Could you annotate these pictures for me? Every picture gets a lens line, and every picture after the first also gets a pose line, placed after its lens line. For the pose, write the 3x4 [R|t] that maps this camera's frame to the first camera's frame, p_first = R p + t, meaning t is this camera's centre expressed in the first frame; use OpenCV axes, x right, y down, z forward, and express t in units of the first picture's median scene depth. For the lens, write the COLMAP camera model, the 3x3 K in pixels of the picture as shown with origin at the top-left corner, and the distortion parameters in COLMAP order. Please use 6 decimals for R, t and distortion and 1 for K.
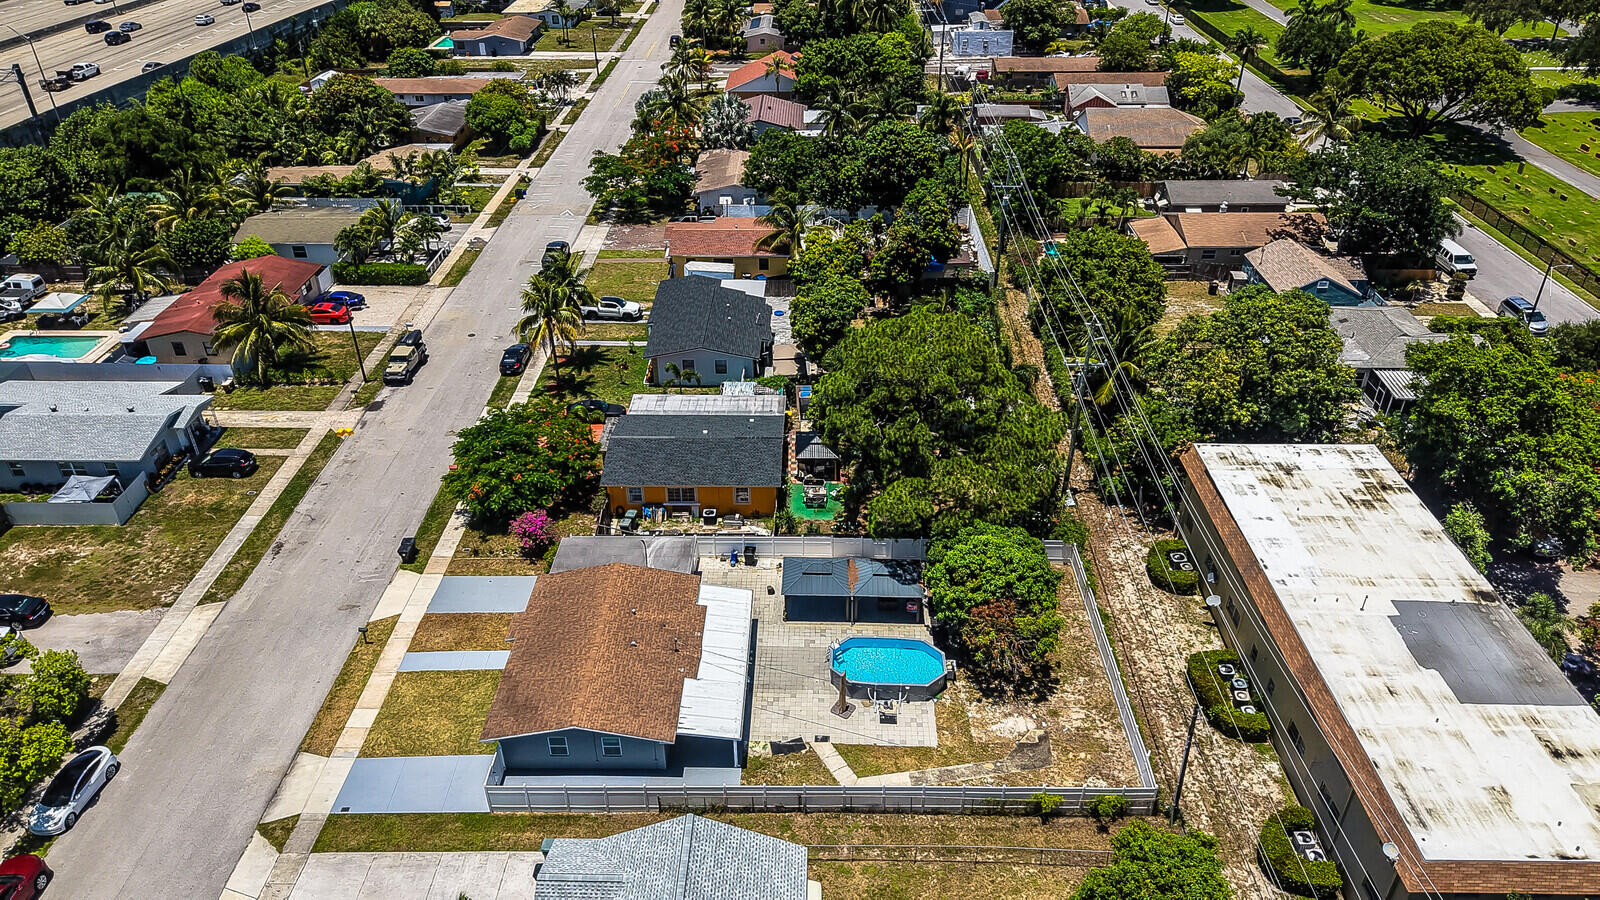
lens RADIAL K [[1073.2, 0, 797.4], [0, 1073.2, 452.4], [0, 0, 1]] dist [0.019265, -0.015847]
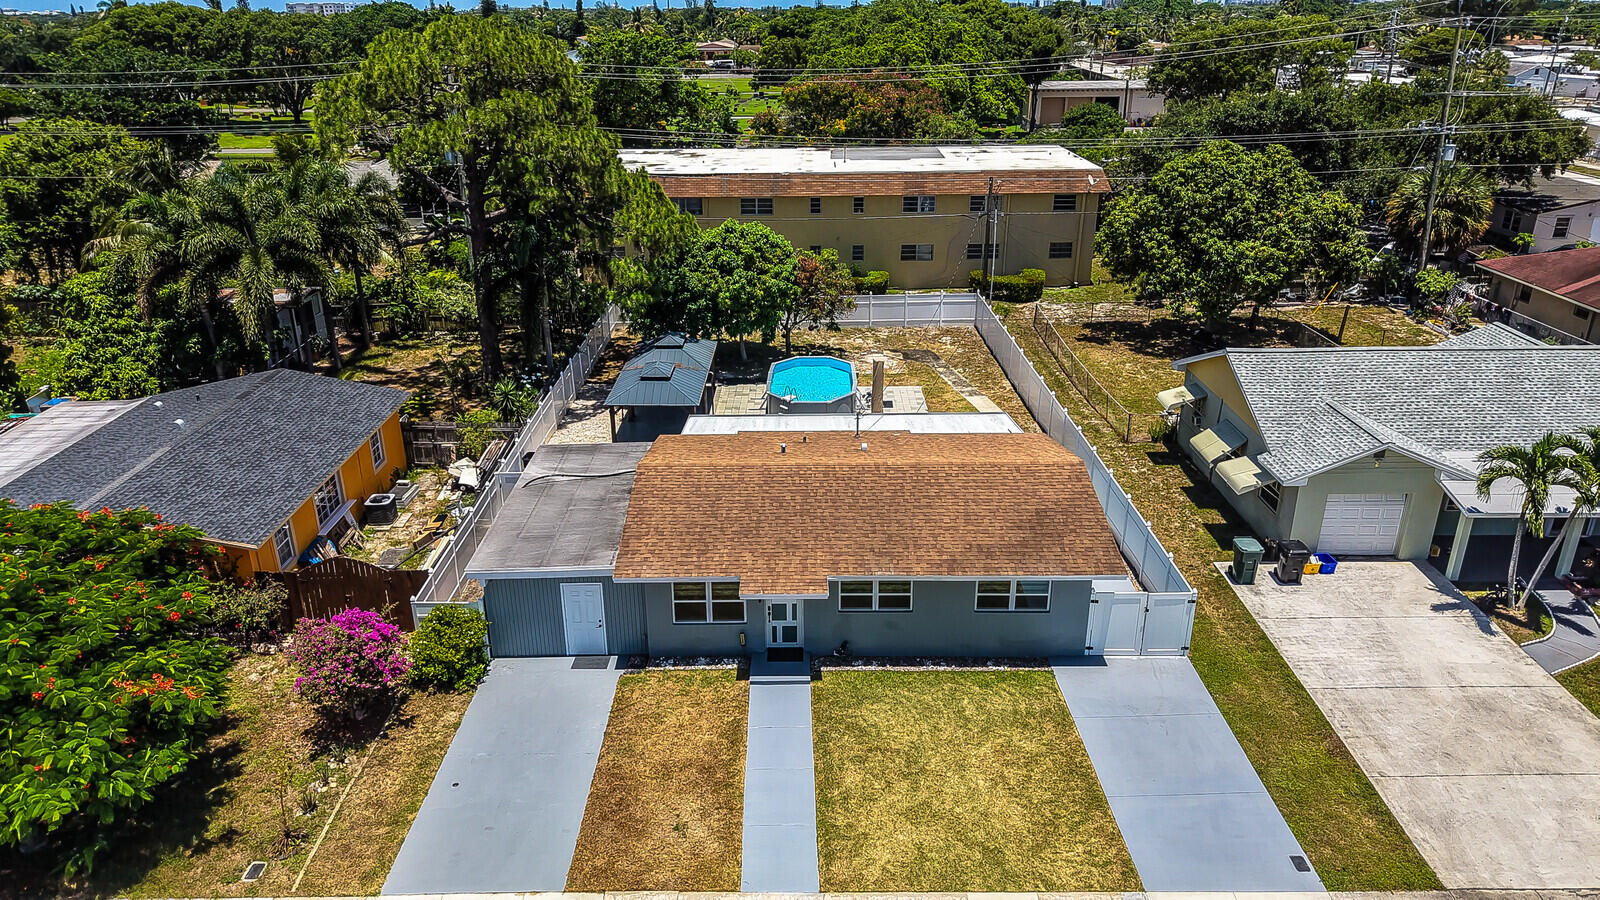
lens RADIAL K [[1073.2, 0, 797.4], [0, 1073.2, 452.4], [0, 0, 1]] dist [0.019265, -0.015847]
pose [[-0.019816, -0.374807, 0.926891, -0.639527], [0.539563, 0.776473, 0.325518, -0.020908], [-0.841712, 0.506567, 0.186846, 0.874322]]
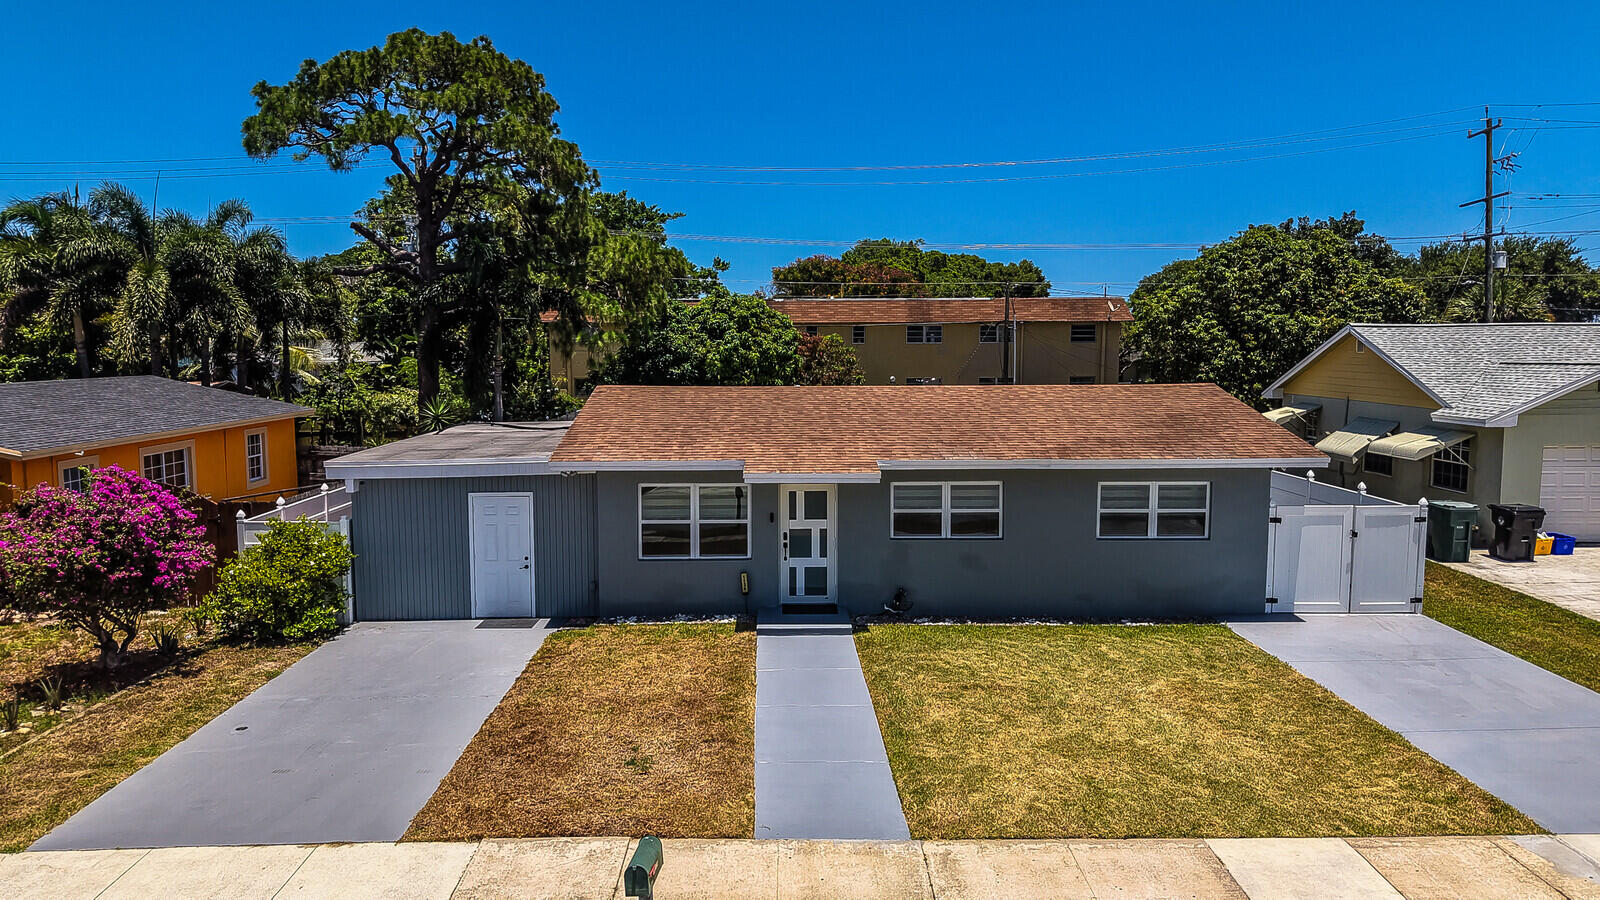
lens RADIAL K [[1073.2, 0, 797.4], [0, 1073.2, 452.4], [0, 0, 1]] dist [0.019265, -0.015847]
pose [[-0.041251, -0.094500, 0.994670, -0.538397], [0.533638, 0.839552, 0.101893, 0.125018], [-0.844706, 0.534997, 0.015797, 0.983853]]
